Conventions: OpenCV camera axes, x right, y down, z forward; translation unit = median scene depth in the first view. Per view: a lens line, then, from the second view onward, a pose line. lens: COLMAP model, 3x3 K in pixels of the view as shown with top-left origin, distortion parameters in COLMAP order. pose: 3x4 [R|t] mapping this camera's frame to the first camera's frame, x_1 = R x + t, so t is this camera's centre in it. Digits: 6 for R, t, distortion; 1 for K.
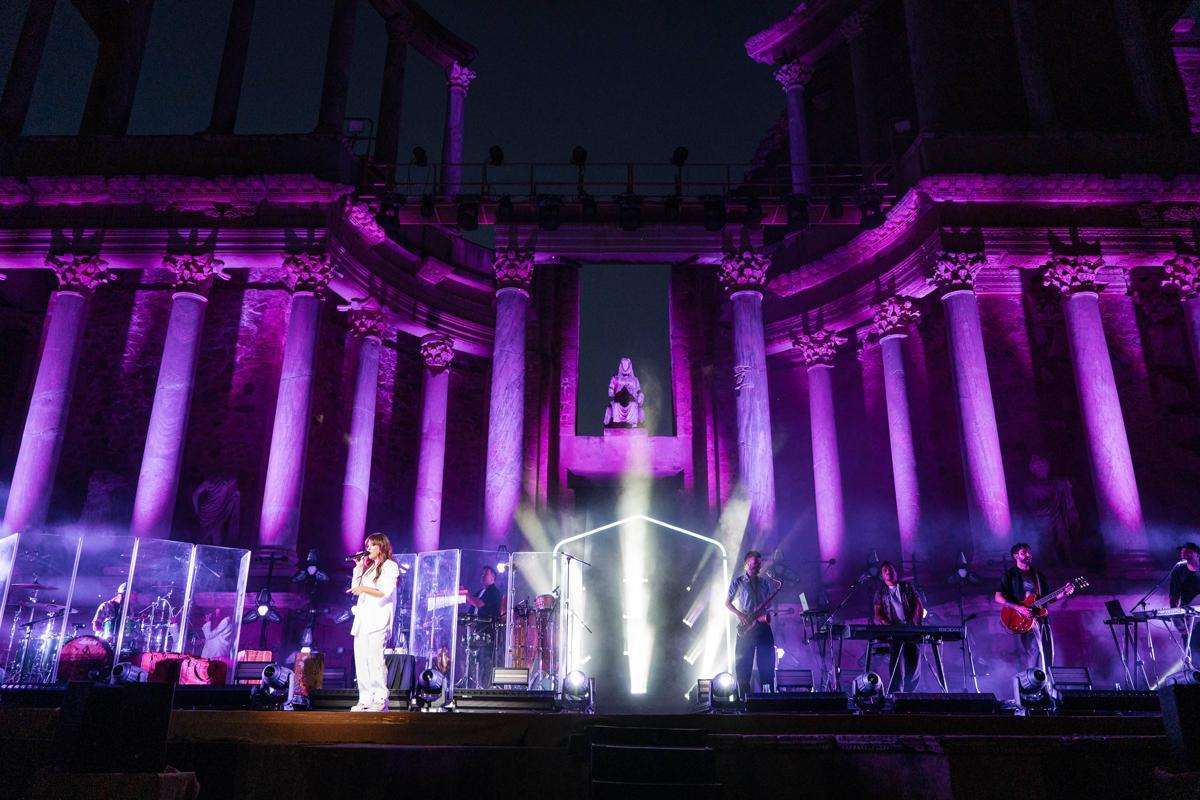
lens RADIAL K [[887.8, 0, 600.0], [0, 887.8, 400.0], [0, 0, 1]] dist [-0.010494, -0.000244]
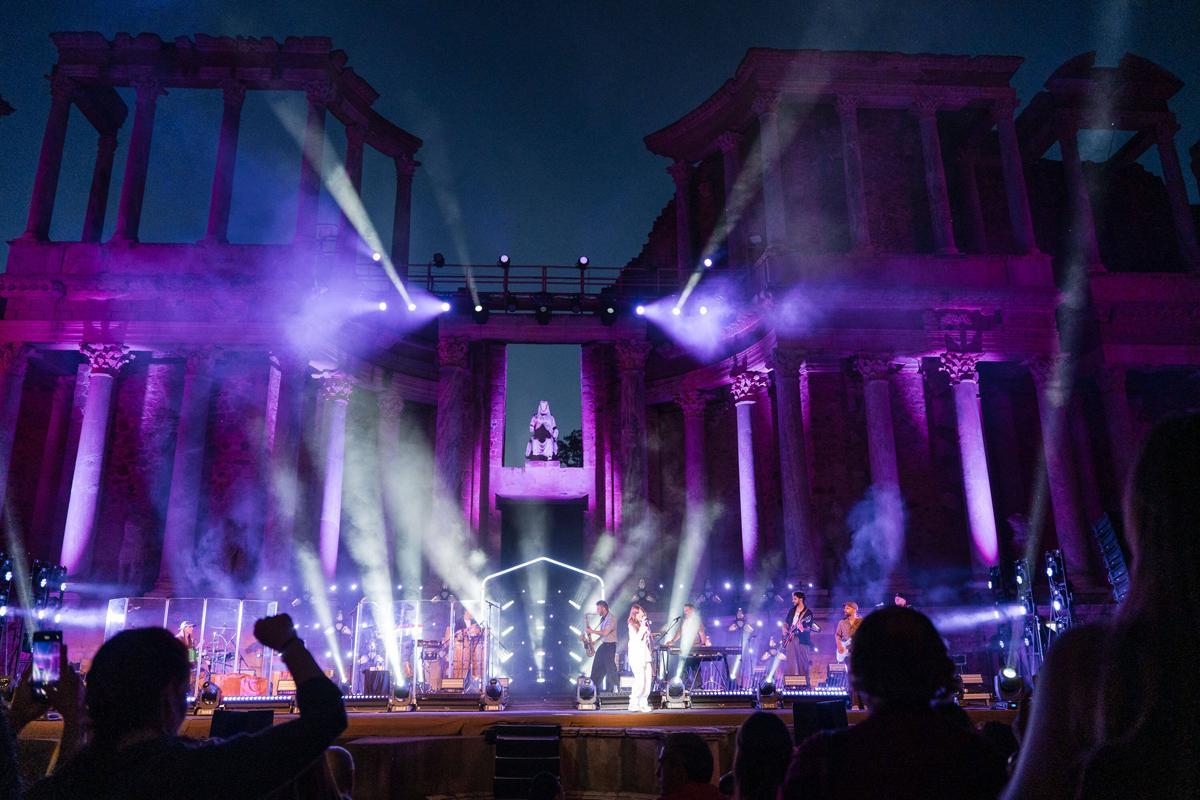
lens RADIAL K [[887.8, 0, 600.0], [0, 887.8, 400.0], [0, 0, 1]] dist [-0.010494, -0.000244]
pose [[0.997505, 0.005331, 0.070388, 0.025007], [-0.009489, 0.998220, 0.058879, -0.152507], [-0.069949, -0.059400, 0.995780, -0.295603]]
